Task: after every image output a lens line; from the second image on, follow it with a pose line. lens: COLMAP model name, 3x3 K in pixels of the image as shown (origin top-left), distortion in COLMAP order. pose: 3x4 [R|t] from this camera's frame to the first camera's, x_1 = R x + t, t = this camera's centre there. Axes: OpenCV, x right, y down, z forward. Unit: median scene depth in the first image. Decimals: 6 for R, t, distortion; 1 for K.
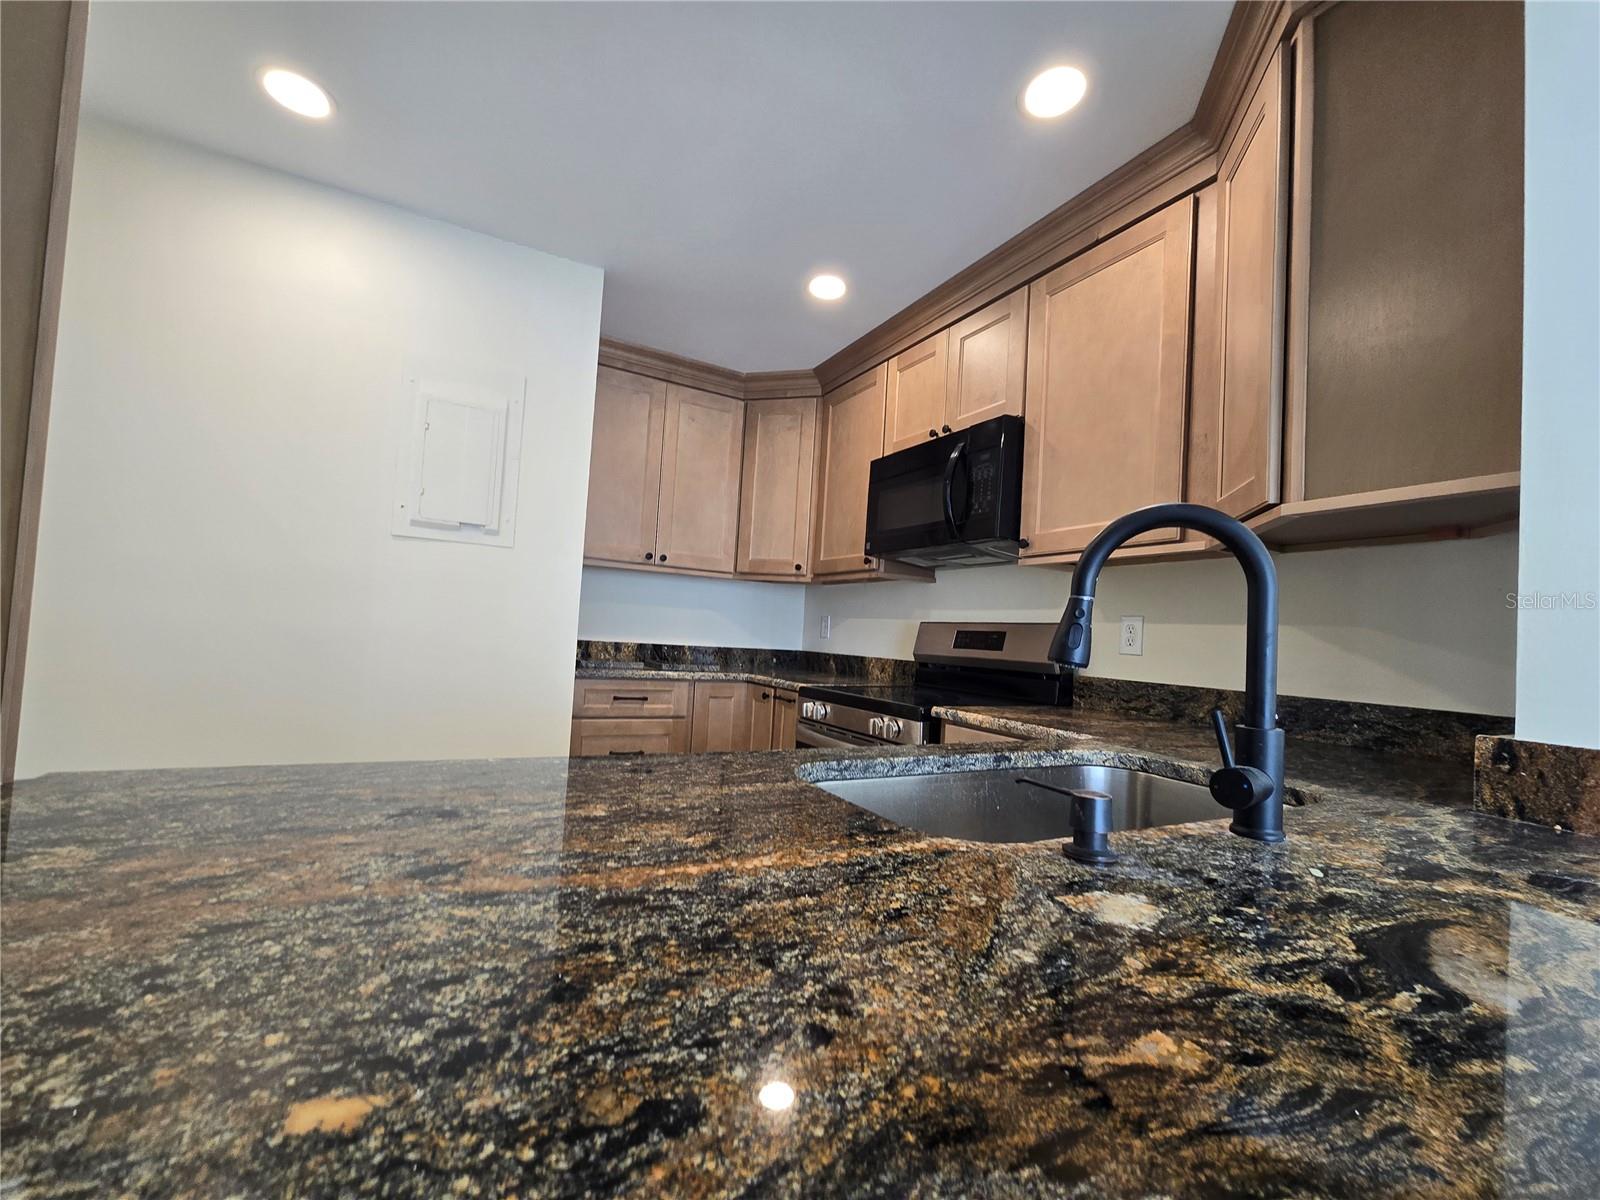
lens RADIAL K [[651.8, 0, 797.0], [0, 651.8, 611.2], [0, 0, 1]] dist [-0.002336, 0.000190]
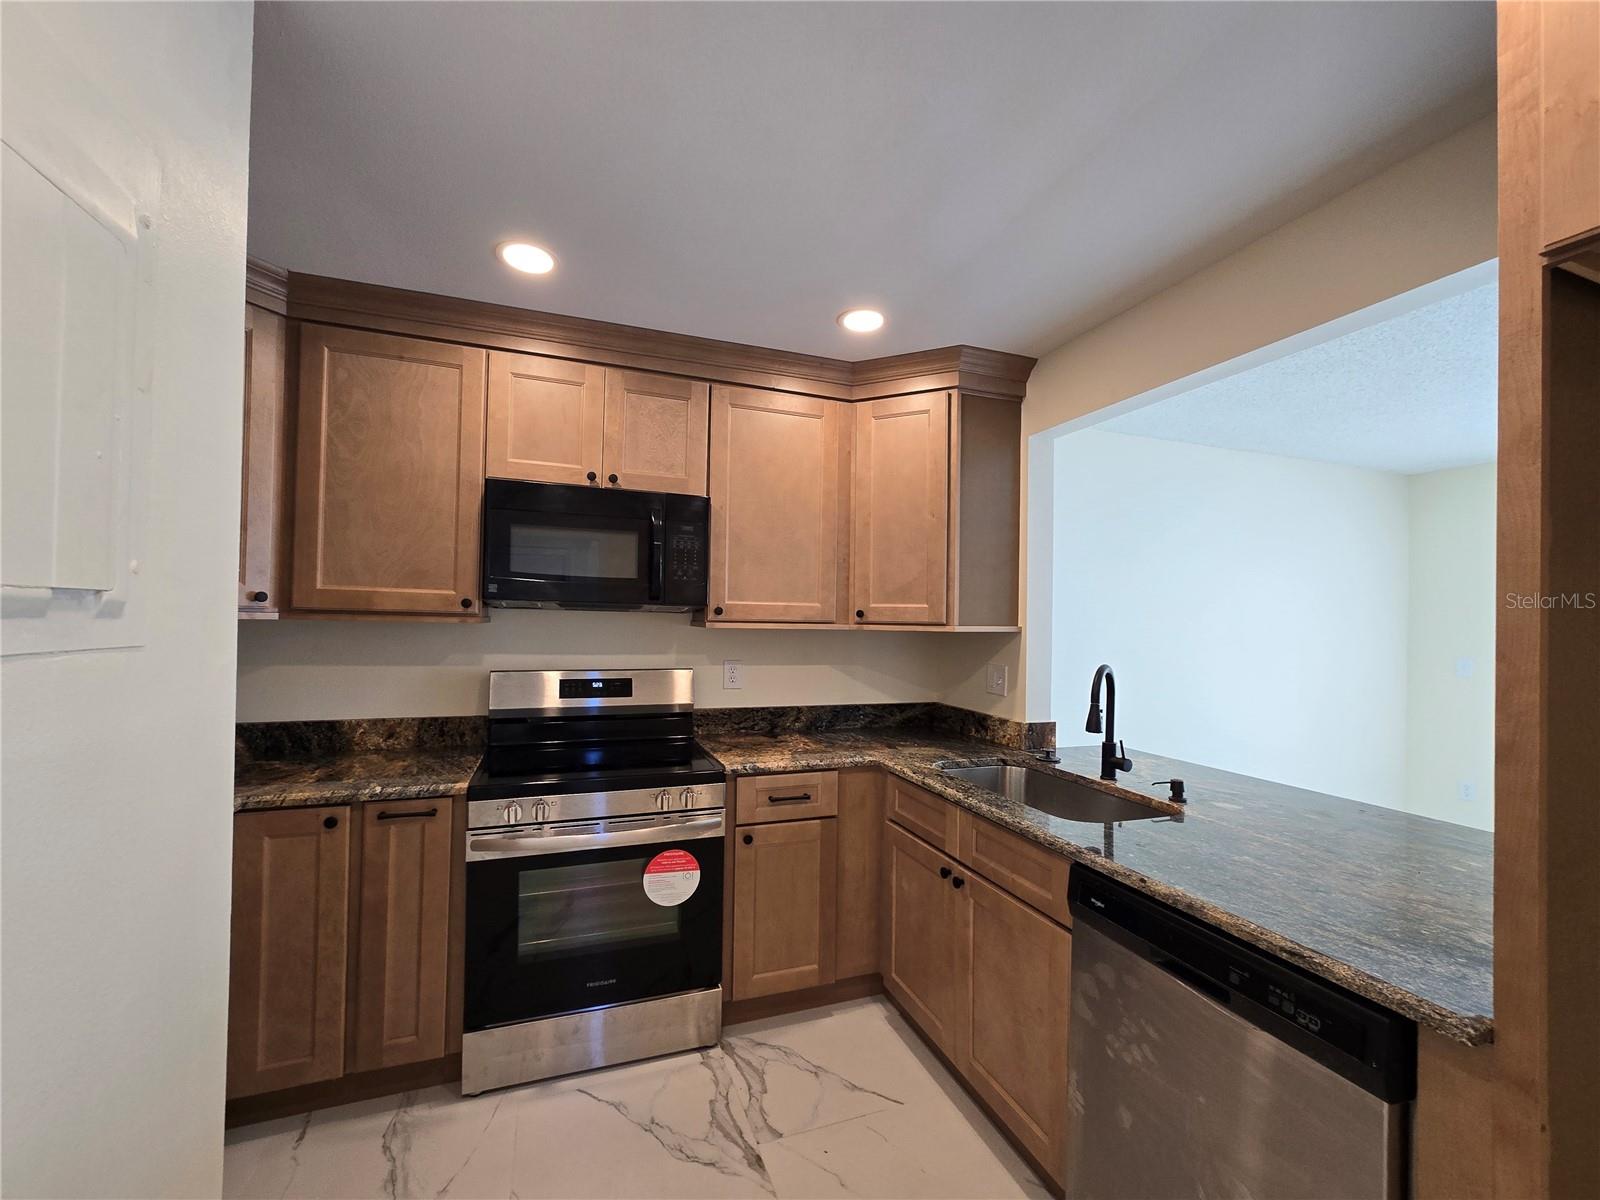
lens RADIAL K [[651.8, 0, 797.0], [0, 651.8, 611.2], [0, 0, 1]] dist [-0.002336, 0.000190]
pose [[0.161437, -0.039081, 0.986109, -0.855037], [-0.042863, 0.997995, 0.046569, -0.174297], [-0.985952, -0.049786, 0.159438, 0.704613]]
